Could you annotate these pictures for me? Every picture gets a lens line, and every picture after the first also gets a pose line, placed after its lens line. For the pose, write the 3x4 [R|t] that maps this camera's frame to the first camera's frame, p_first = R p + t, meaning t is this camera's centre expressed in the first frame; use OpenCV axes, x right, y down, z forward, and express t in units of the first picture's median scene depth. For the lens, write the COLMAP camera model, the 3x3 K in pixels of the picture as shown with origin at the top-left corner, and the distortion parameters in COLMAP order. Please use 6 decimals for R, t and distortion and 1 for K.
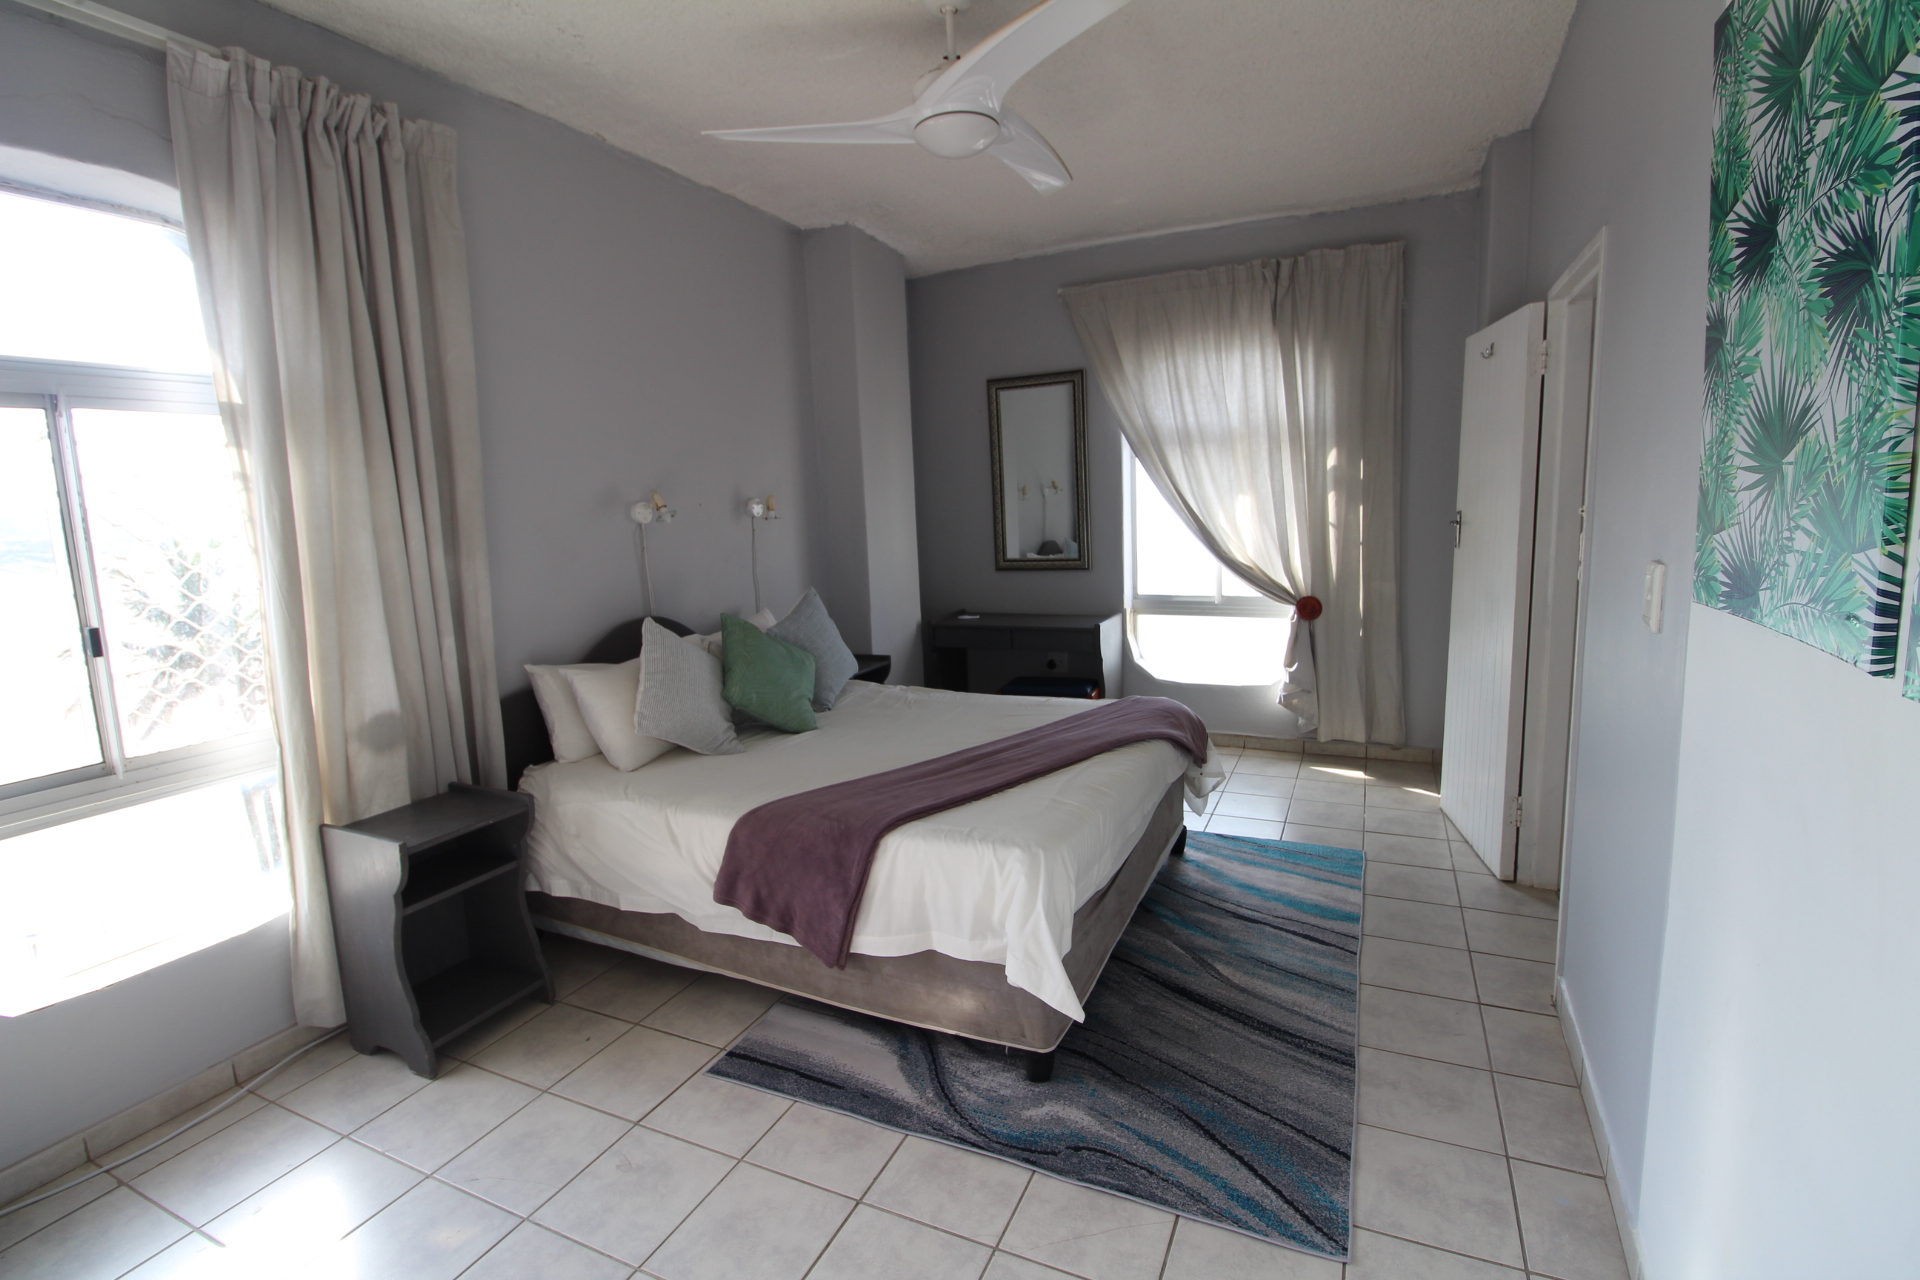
lens RADIAL K [[886.8, 0, 964.0], [0, 886.8, 626.1], [0, 0, 1]] dist [-0.012064, -0.006449]
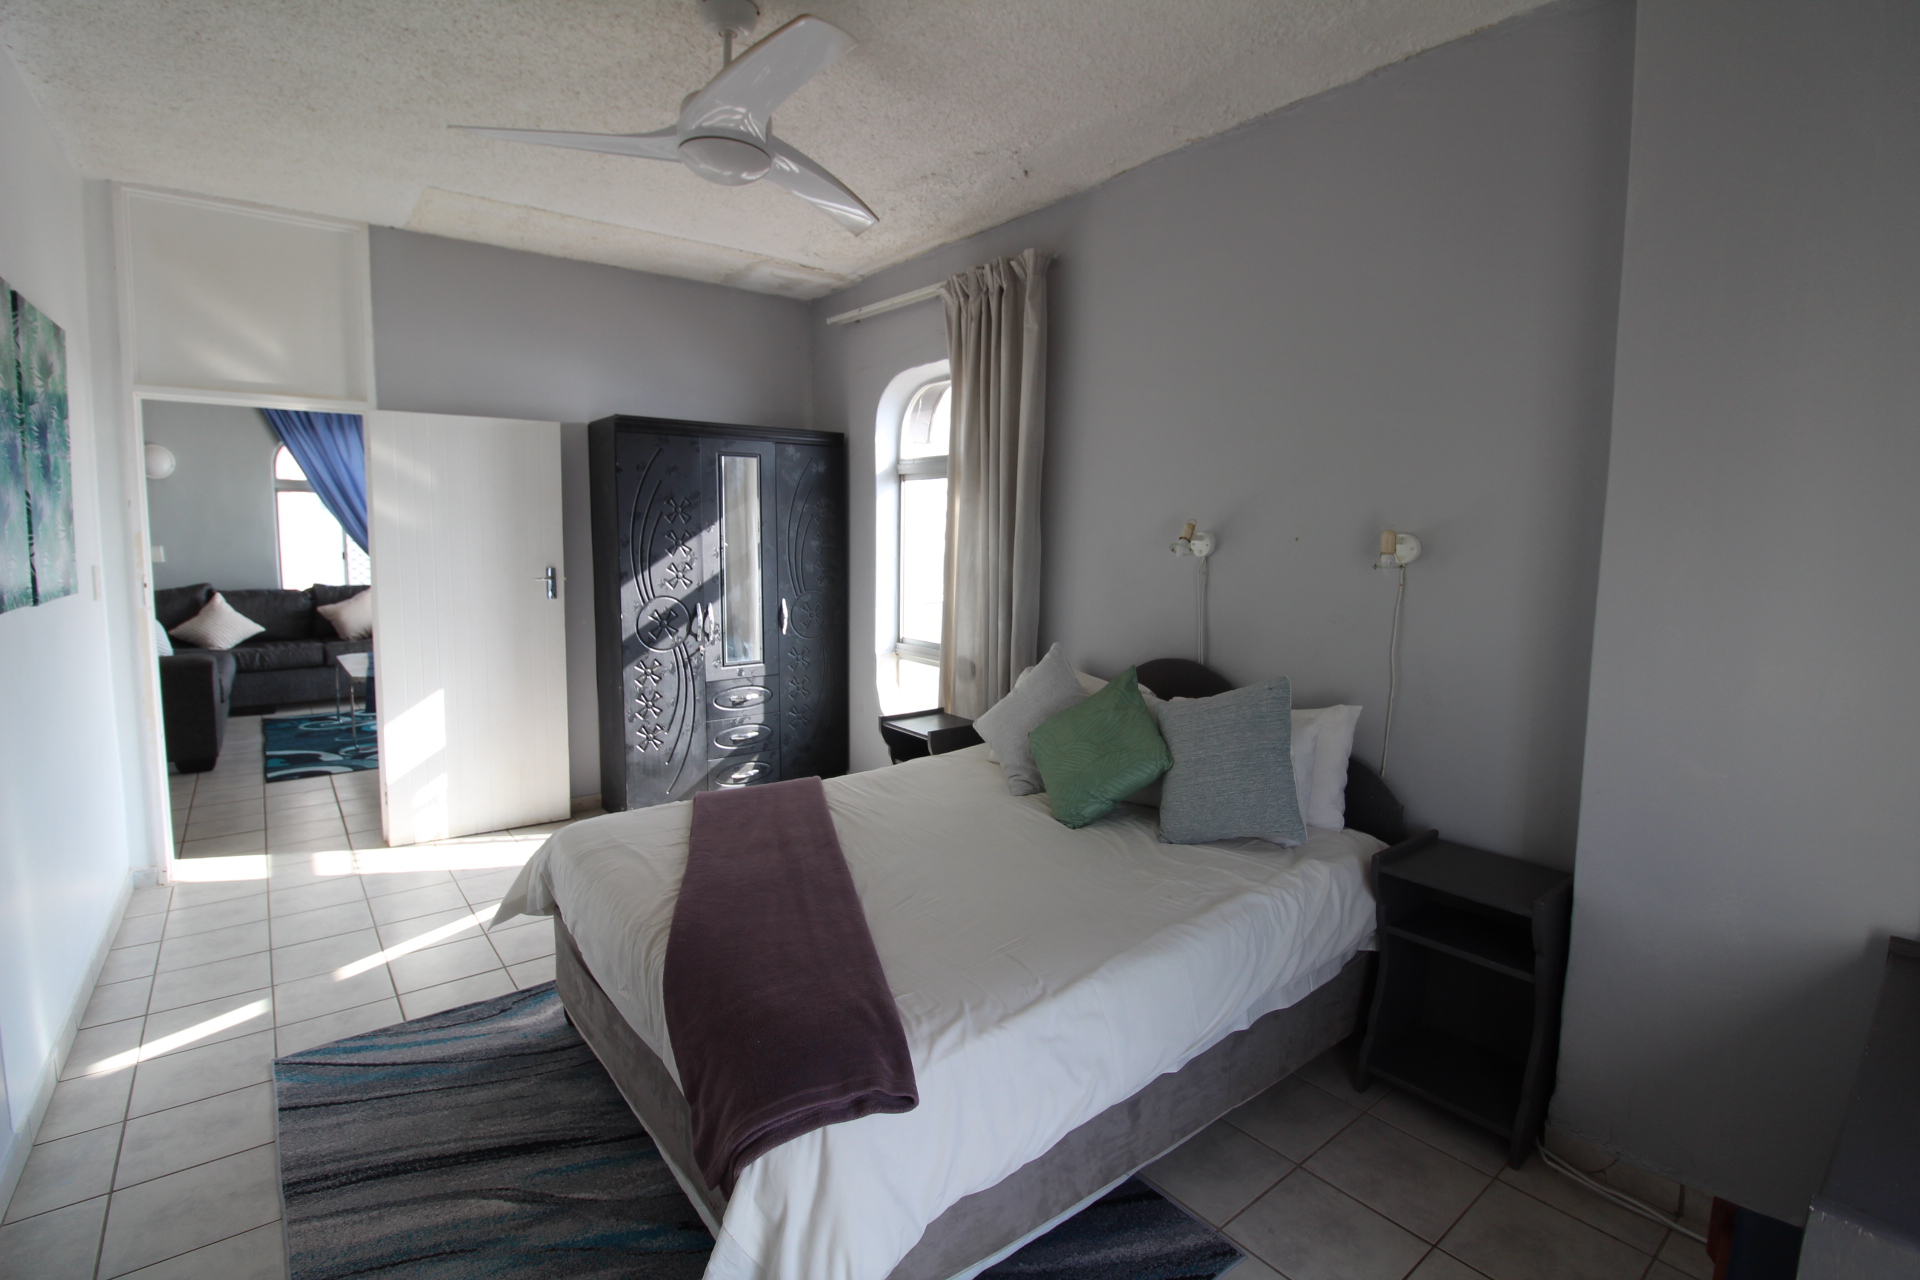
lens RADIAL K [[886.8, 0, 960.1], [0, 886.8, 629.0], [0, 0, 1]] dist [-0.012064, -0.006449]
pose [[-0.445398, 0.137589, -0.884698, 0.816771], [-0.122339, 0.969501, 0.212370, -0.309030], [0.886935, 0.202822, -0.414981, 1.807640]]
